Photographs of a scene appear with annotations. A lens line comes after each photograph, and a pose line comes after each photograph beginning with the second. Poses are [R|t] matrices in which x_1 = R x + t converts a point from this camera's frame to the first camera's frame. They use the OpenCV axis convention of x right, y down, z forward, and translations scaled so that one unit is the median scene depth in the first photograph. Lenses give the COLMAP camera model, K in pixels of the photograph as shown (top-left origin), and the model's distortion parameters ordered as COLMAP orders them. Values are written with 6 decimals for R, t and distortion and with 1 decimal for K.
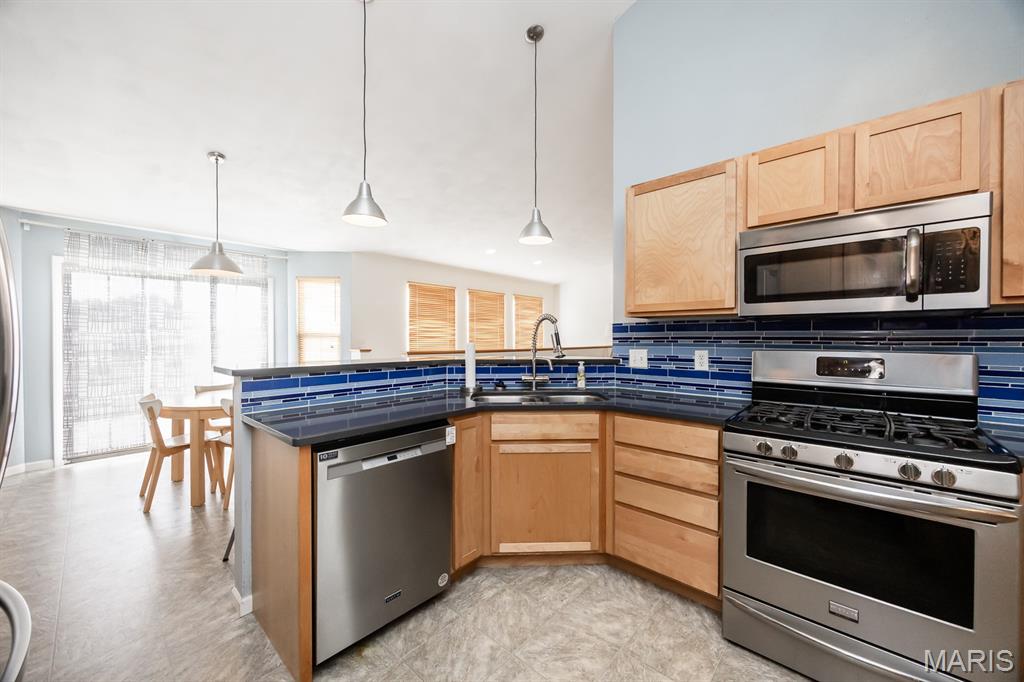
lens RADIAL K [[390.1, 0, 511.3], [0, 390.1, 343.3], [0, 0, 1]] dist [0.000803, 0.000201]
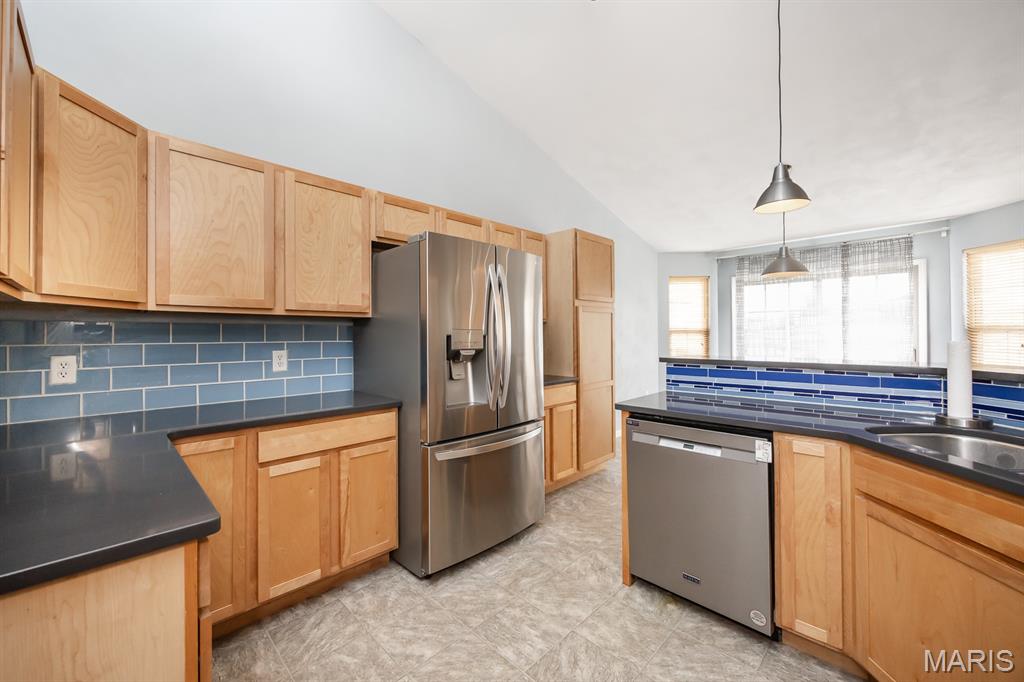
lens RADIAL K [[410.6, 0, 514.2], [0, 410.6, 334.8], [0, 0, 1]] dist [0.000729, 0.000088]
pose [[-0.045348, -0.001870, -0.998969, 0.586272], [-0.005394, 0.999984, -0.001627, -0.006275], [0.998957, 0.005315, -0.045357, 0.395967]]
